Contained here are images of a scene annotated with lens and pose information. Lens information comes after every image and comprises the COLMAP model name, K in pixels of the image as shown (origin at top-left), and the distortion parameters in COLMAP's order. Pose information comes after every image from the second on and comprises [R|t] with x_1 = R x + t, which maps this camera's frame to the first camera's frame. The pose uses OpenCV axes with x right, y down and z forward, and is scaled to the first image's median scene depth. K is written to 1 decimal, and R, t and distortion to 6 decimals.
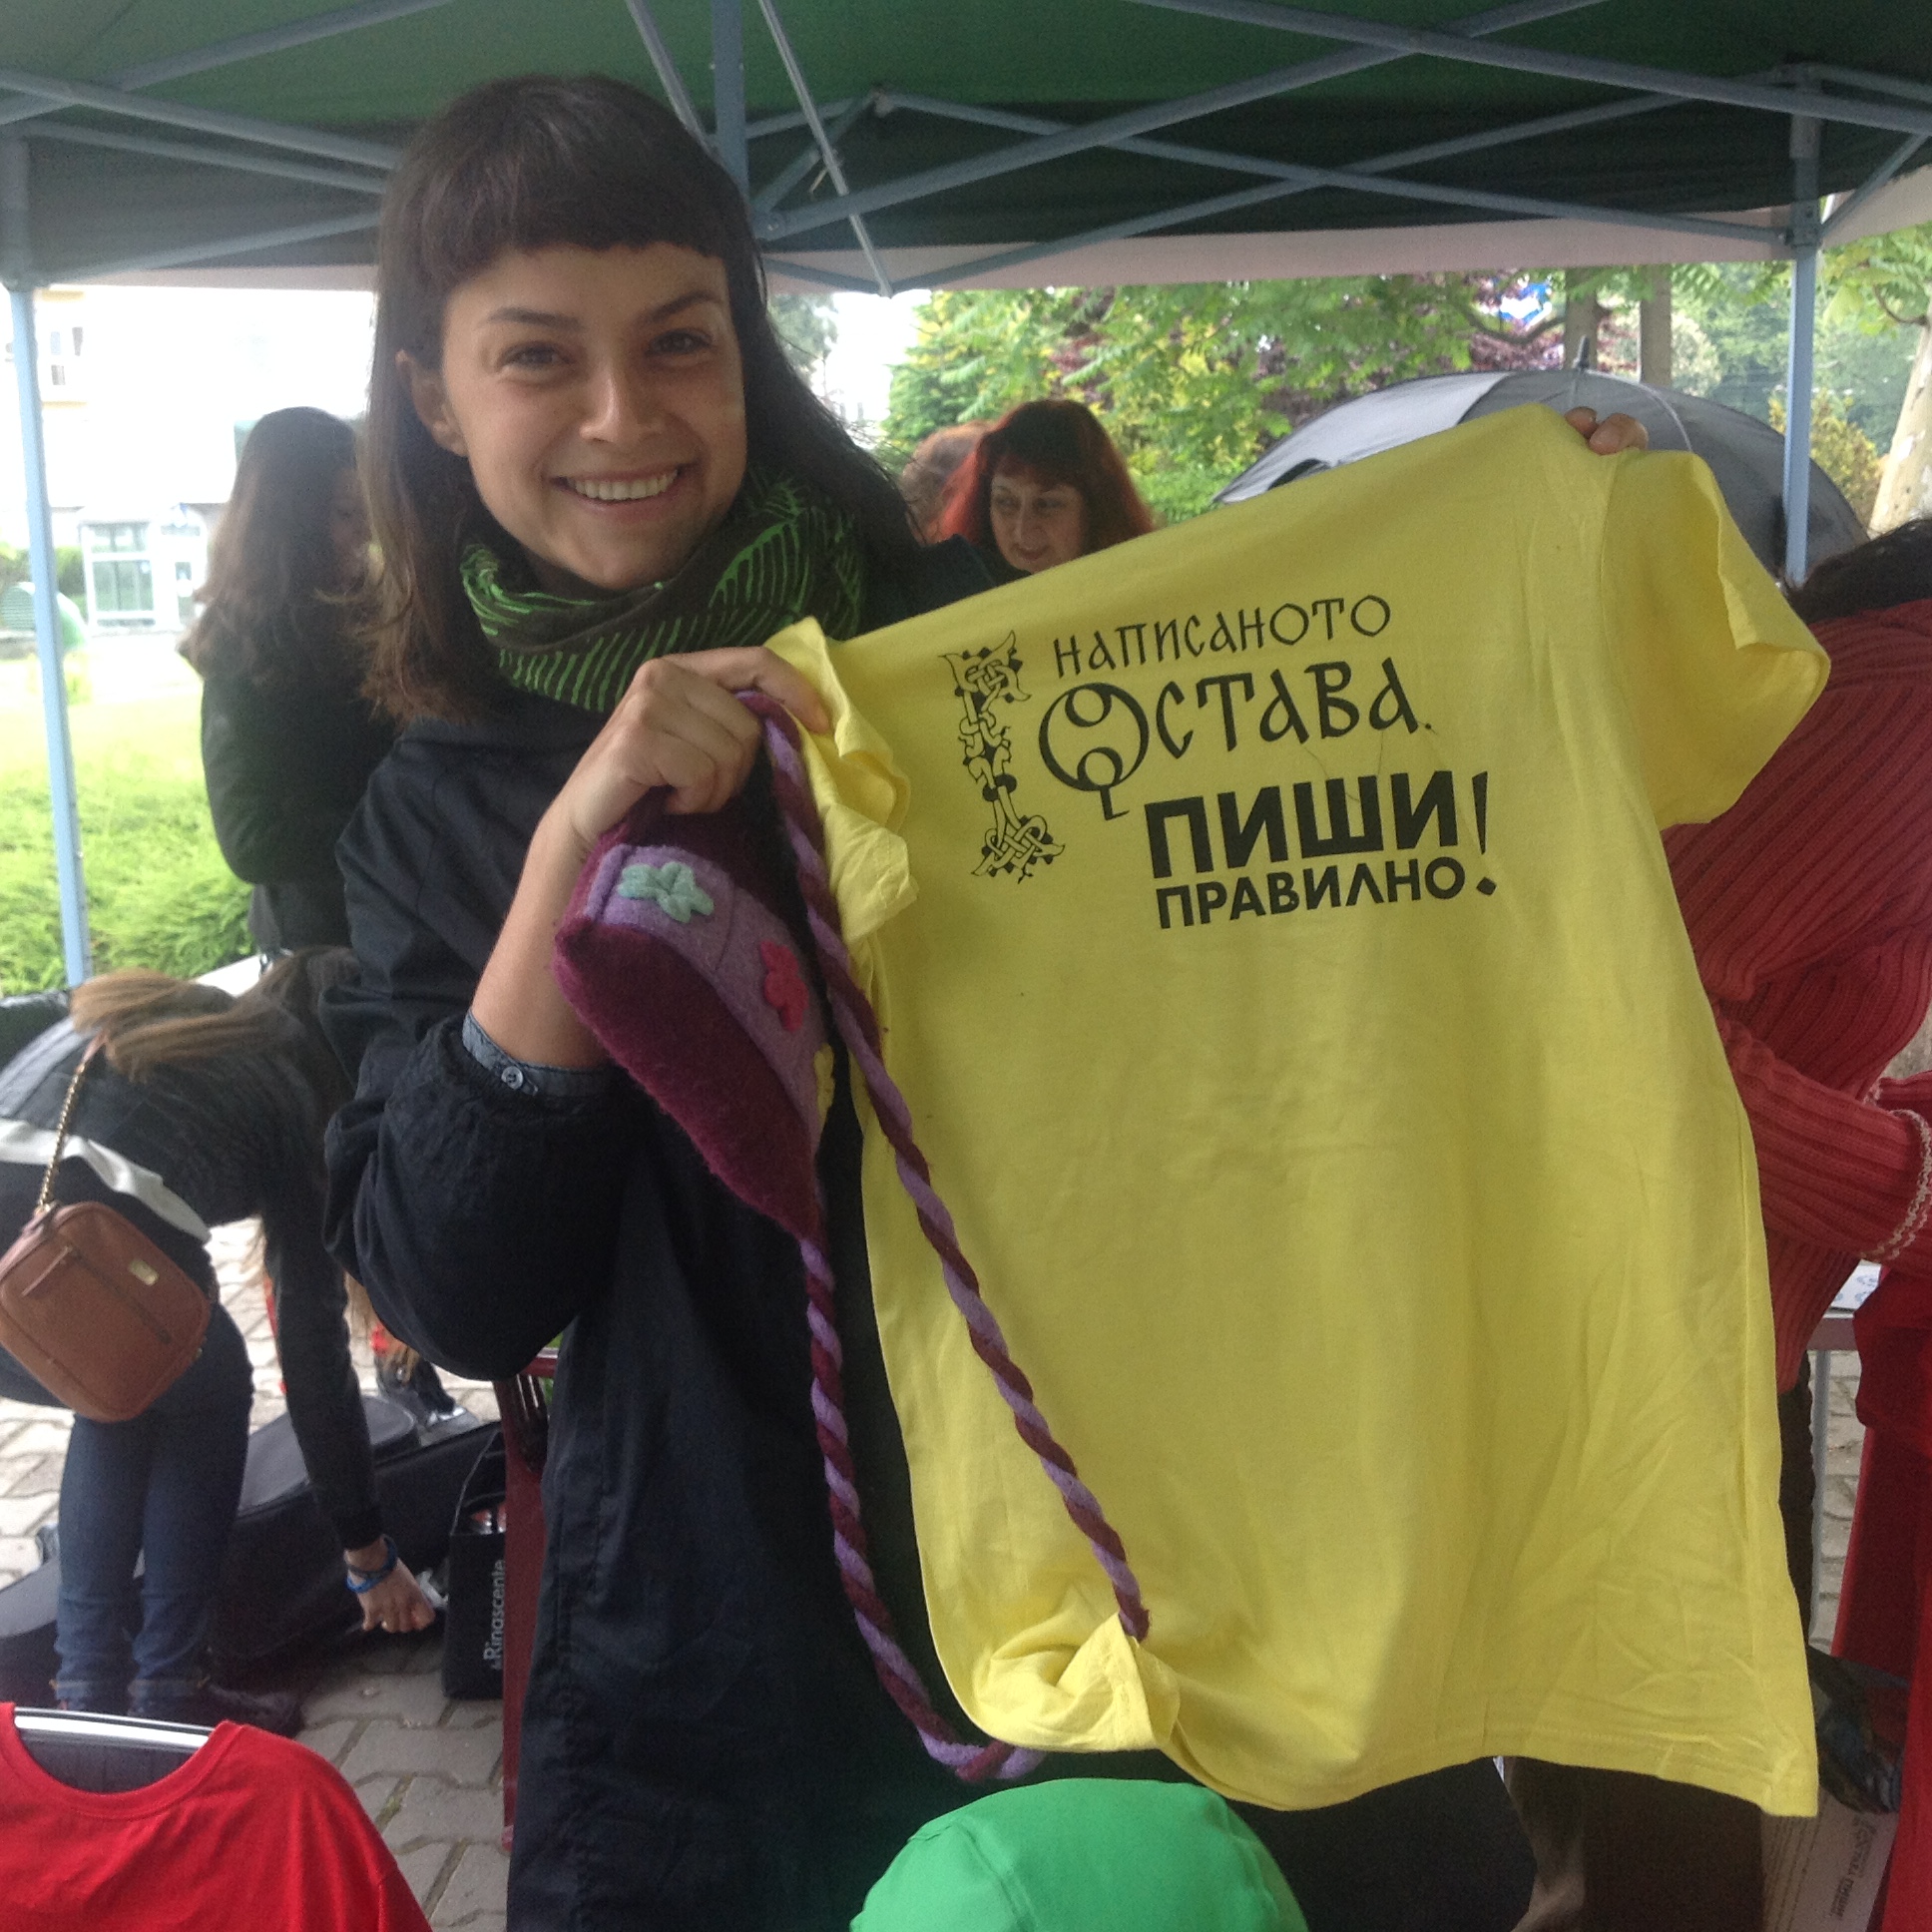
lens RADIAL K [[2524.3, 0, 961.3], [0, 2524.3, 959.6], [0, 0, 1]] dist [0.193180, -0.497903]
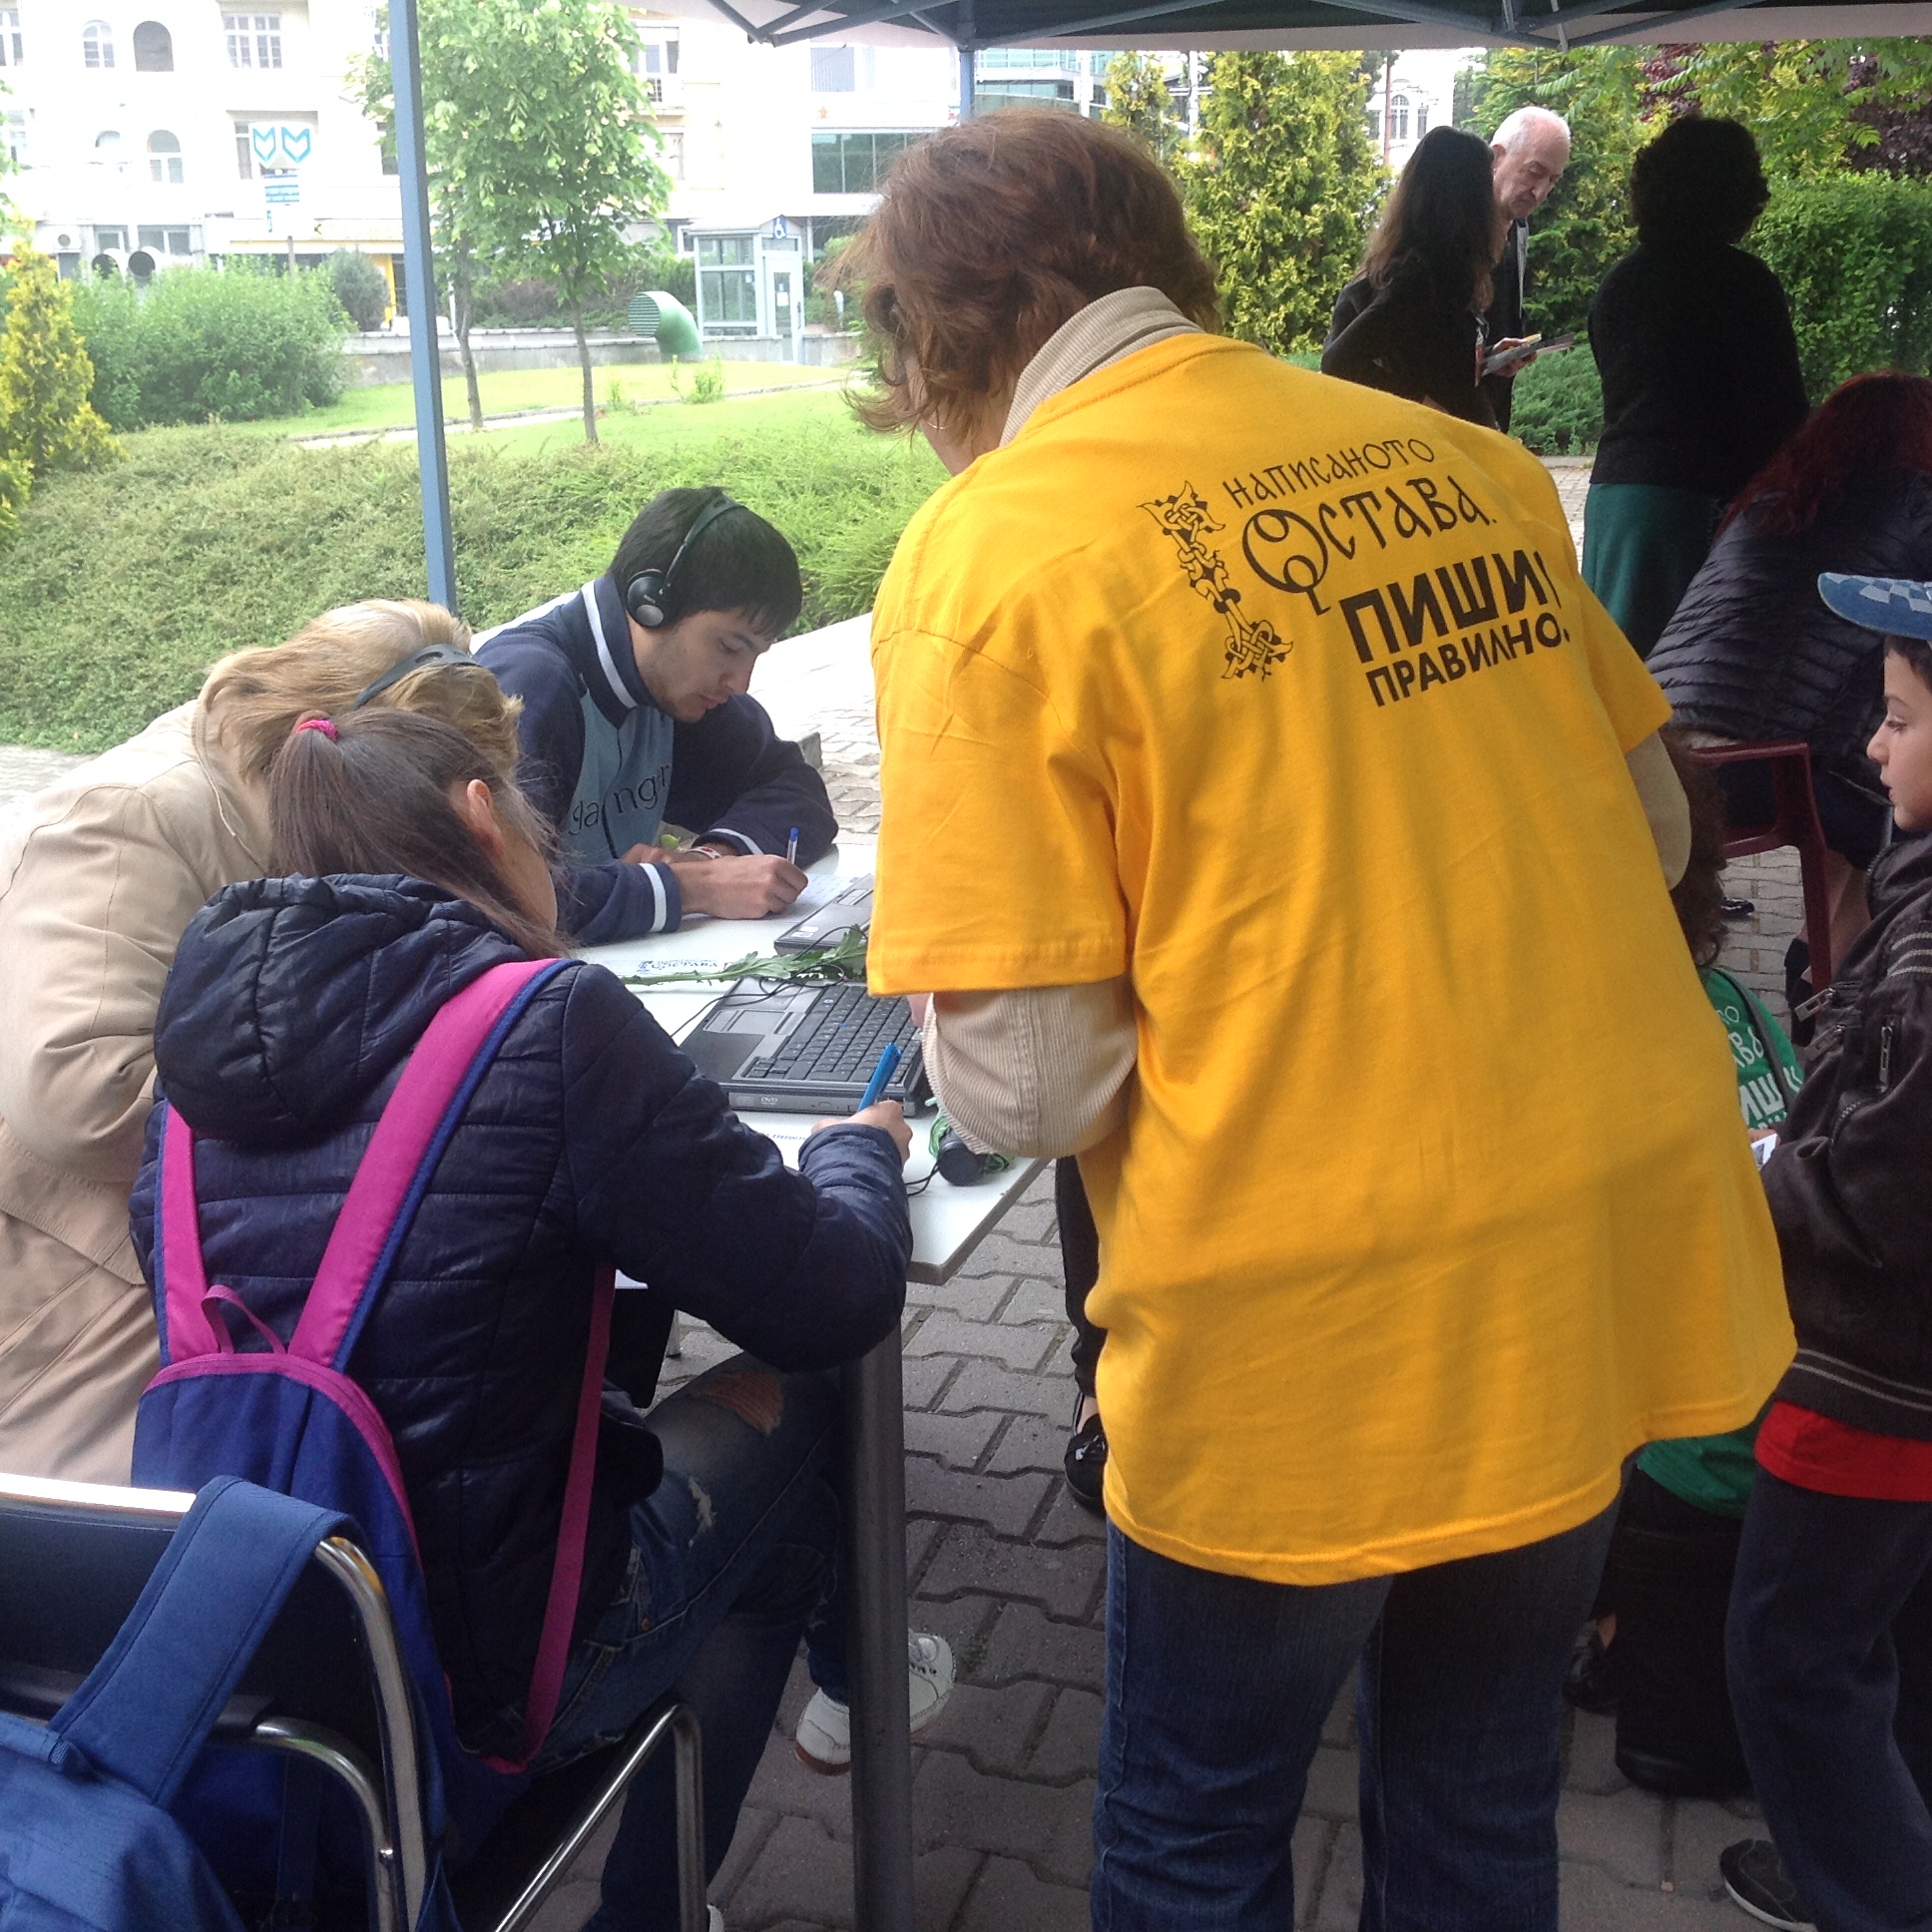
lens RADIAL K [[2609.4, 0, 1022.9], [0, 2609.4, 941.5], [0, 0, 1]] dist [0.171845, -0.523059]
pose [[0.983914, 0.054300, -0.170191, -0.008732], [-0.038978, 0.994986, 0.092111, 0.023225], [0.174339, -0.083995, 0.981097, -0.111519]]
